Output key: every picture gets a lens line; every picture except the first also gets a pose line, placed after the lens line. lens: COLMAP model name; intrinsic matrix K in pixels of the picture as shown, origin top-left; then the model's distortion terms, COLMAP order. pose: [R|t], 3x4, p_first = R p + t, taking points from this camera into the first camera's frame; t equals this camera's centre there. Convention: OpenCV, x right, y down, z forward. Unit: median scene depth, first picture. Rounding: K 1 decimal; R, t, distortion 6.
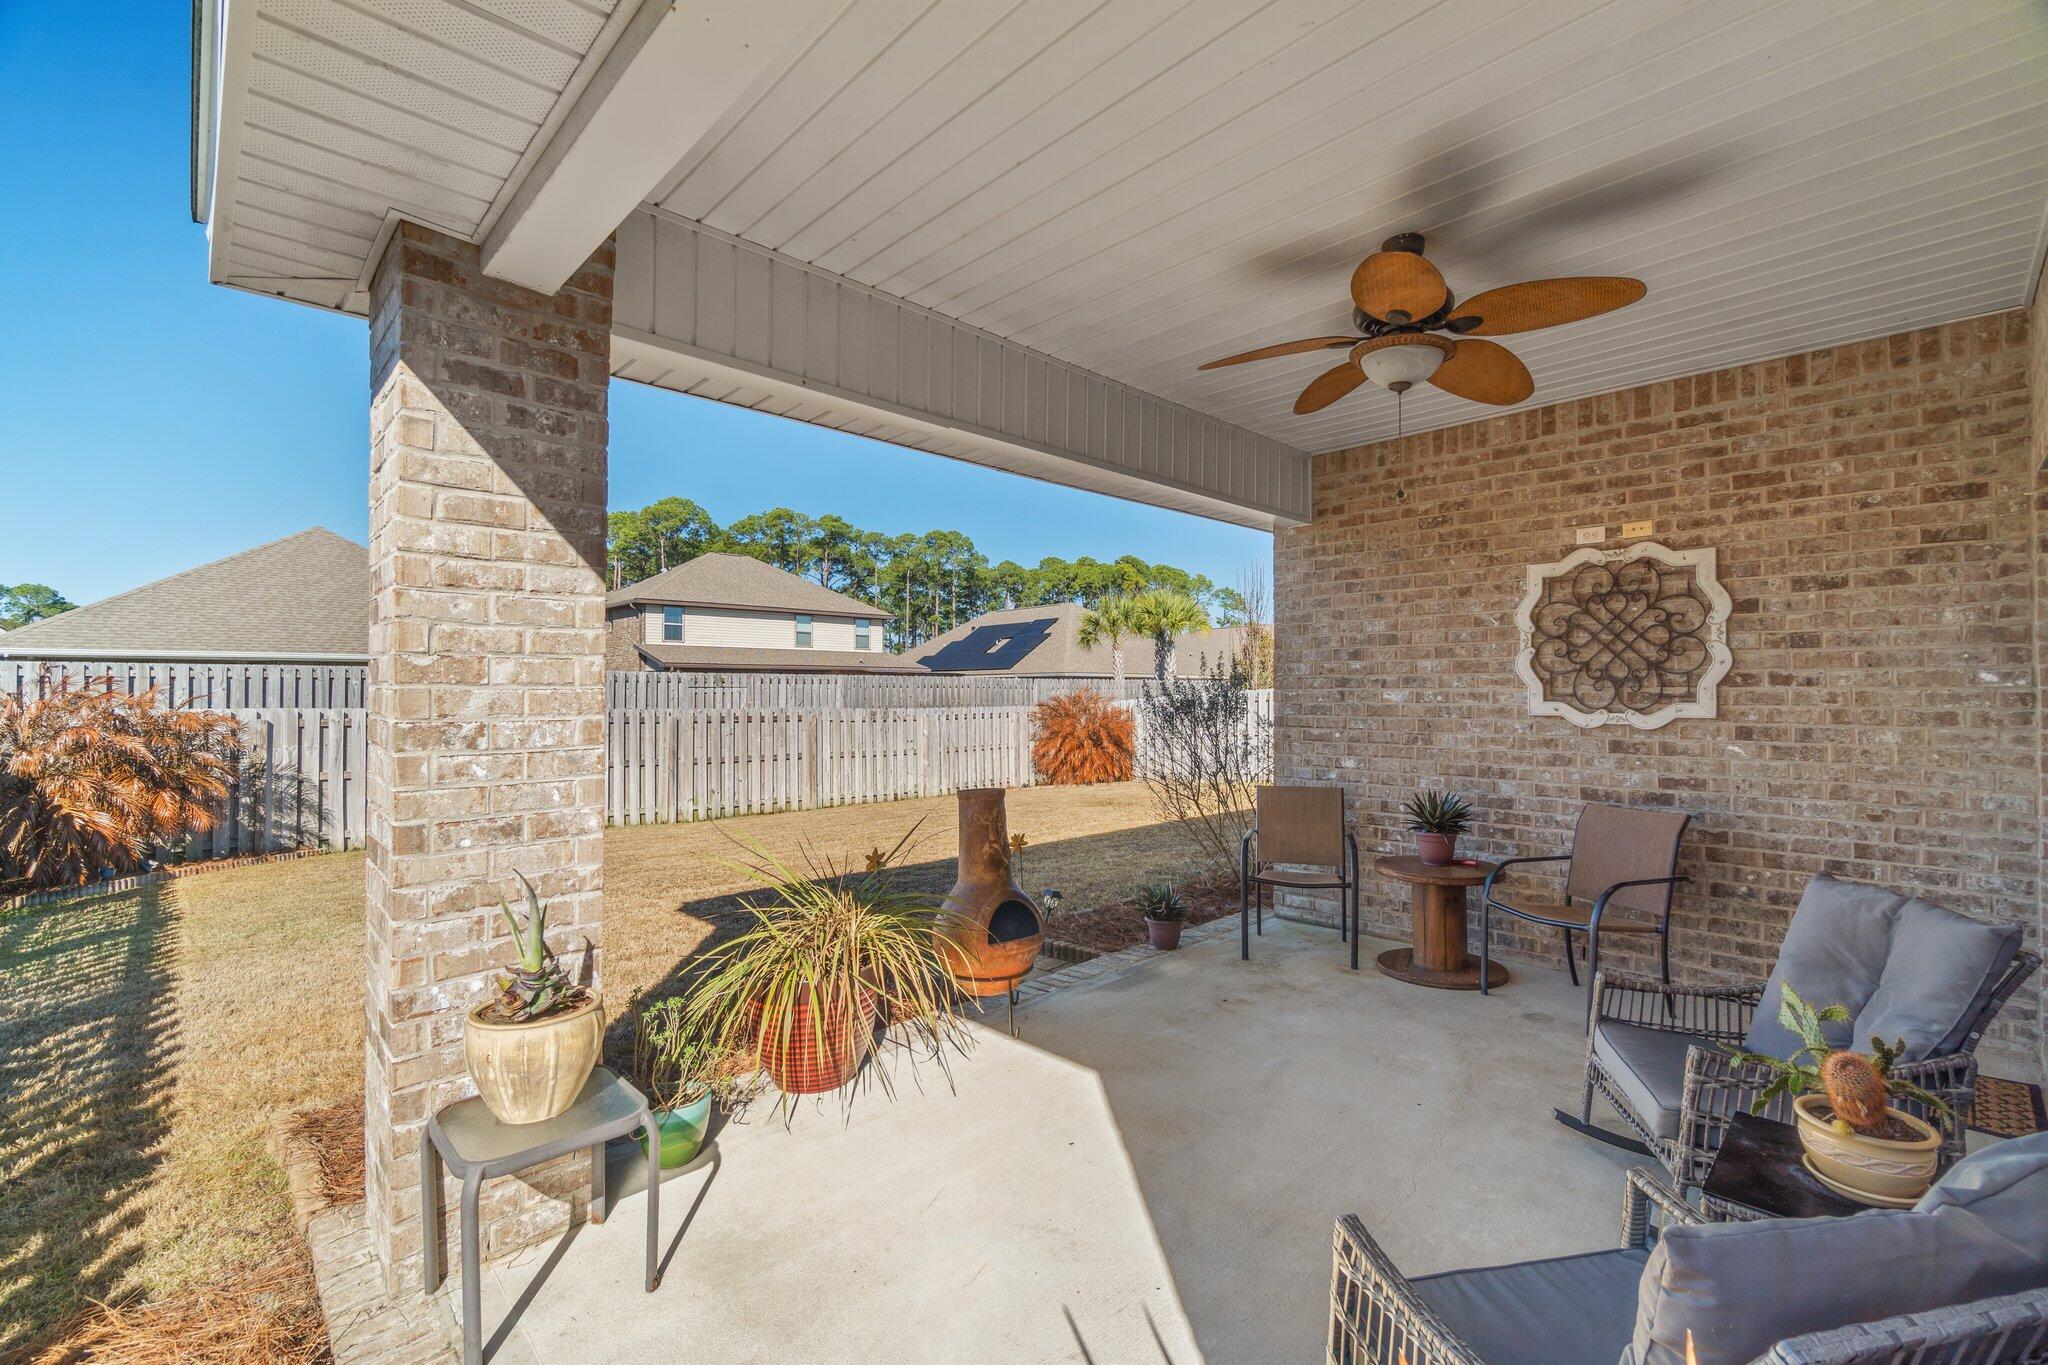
lens RADIAL K [[882.3, 0, 1029.4], [0, 882.3, 684.0], [0, 0, 1]] dist [-0.000948, -0.000170]
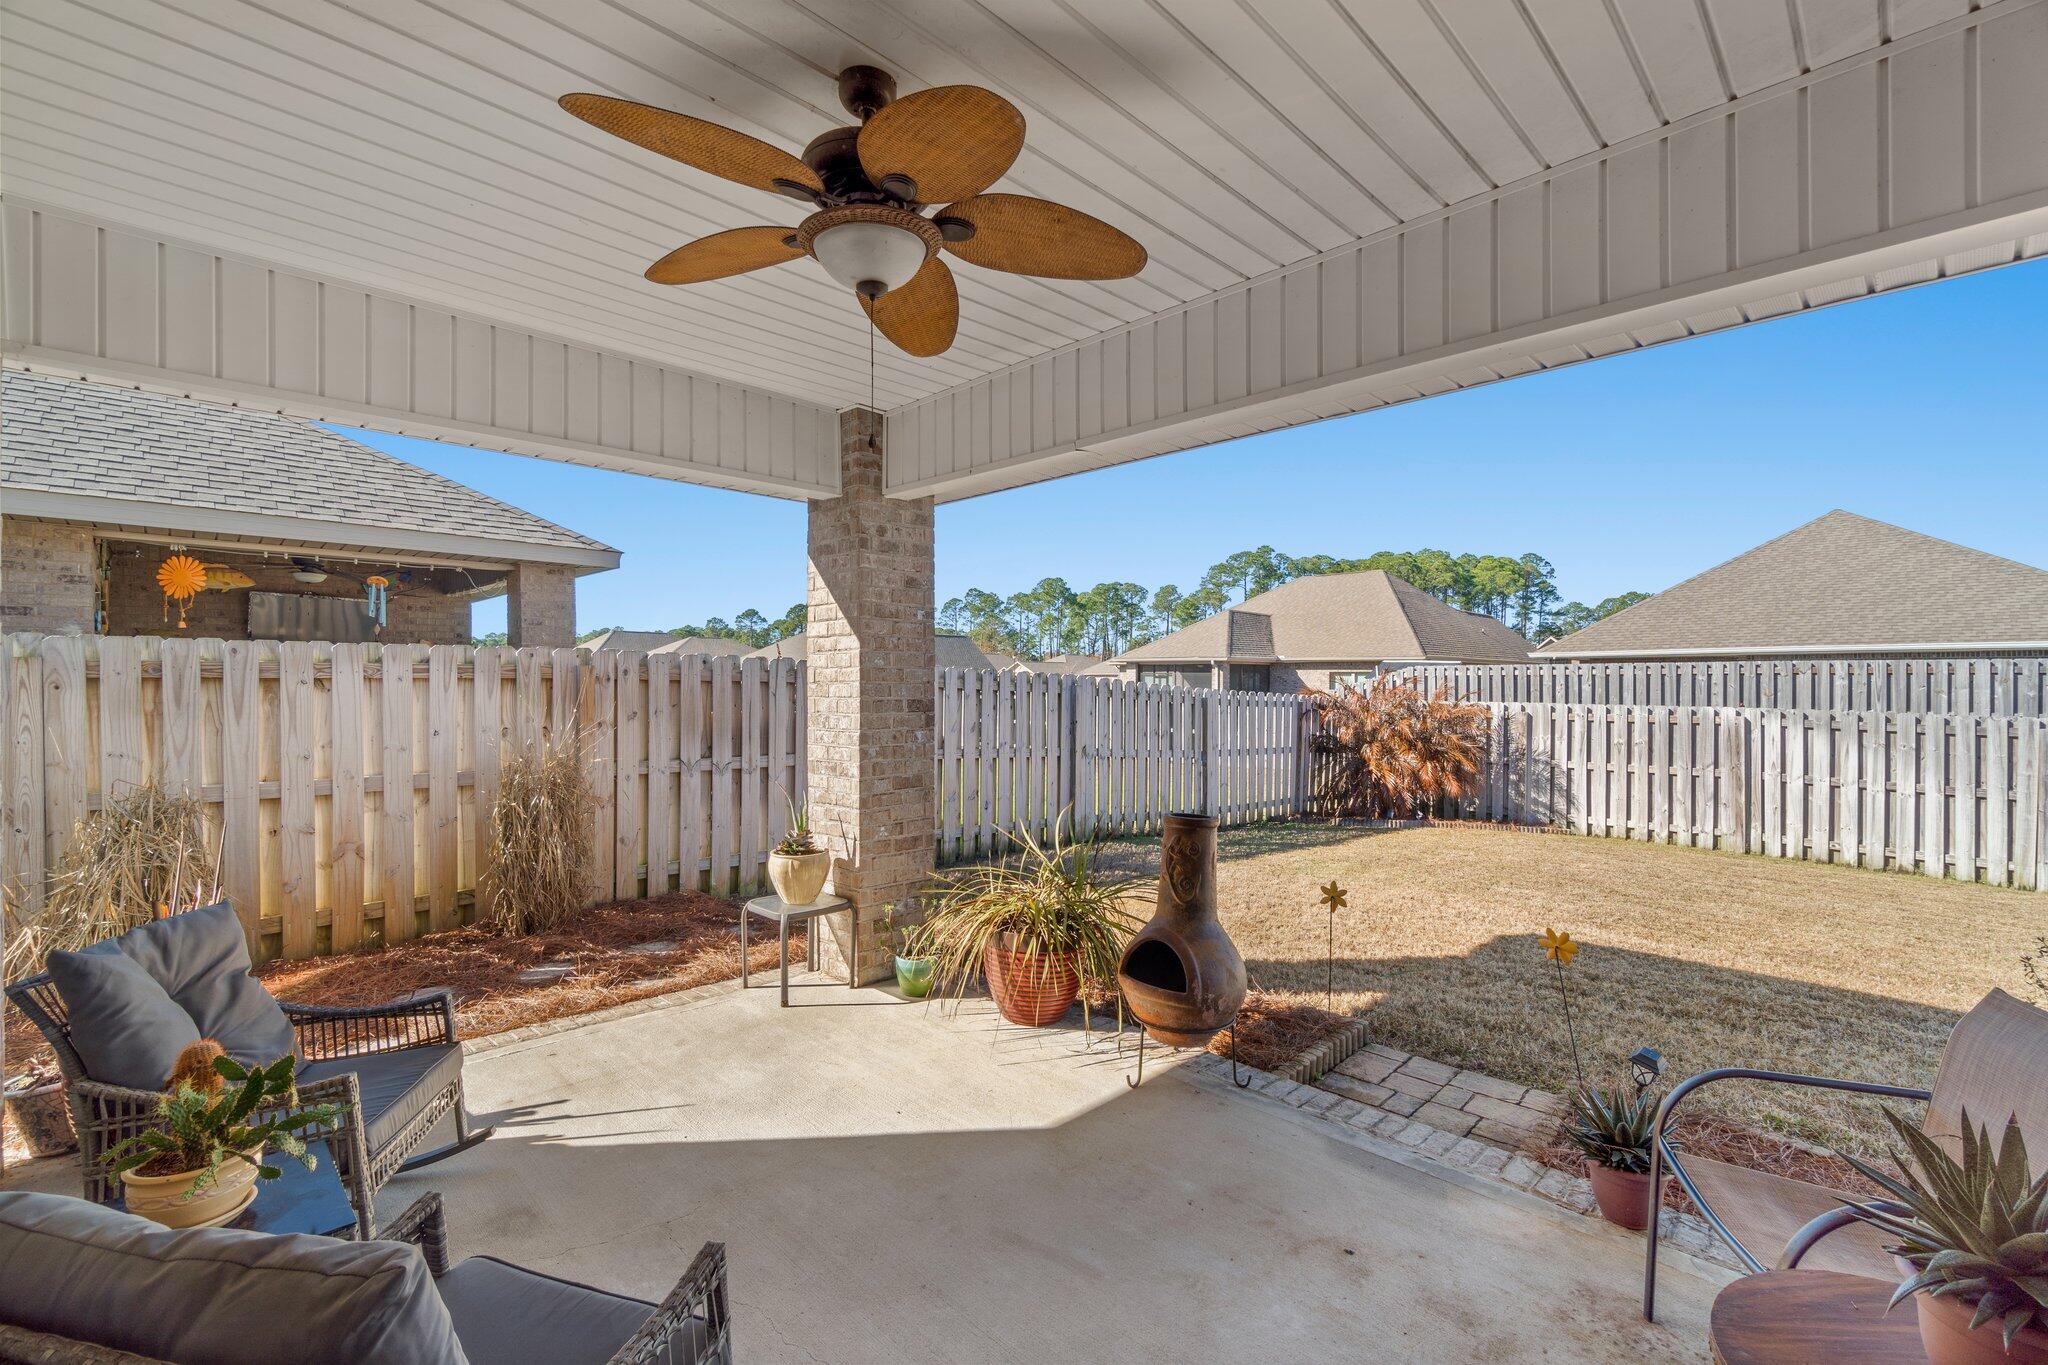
lens RADIAL K [[882.3, 0, 1029.4], [0, 882.3, 684.0], [0, 0, 1]] dist [-0.000948, -0.000170]
pose [[0.011499, 0.005503, -0.999919, 0.318170], [0.006749, 0.999962, 0.005581, -0.008692], [0.999911, -0.006812, 0.011462, 0.313287]]
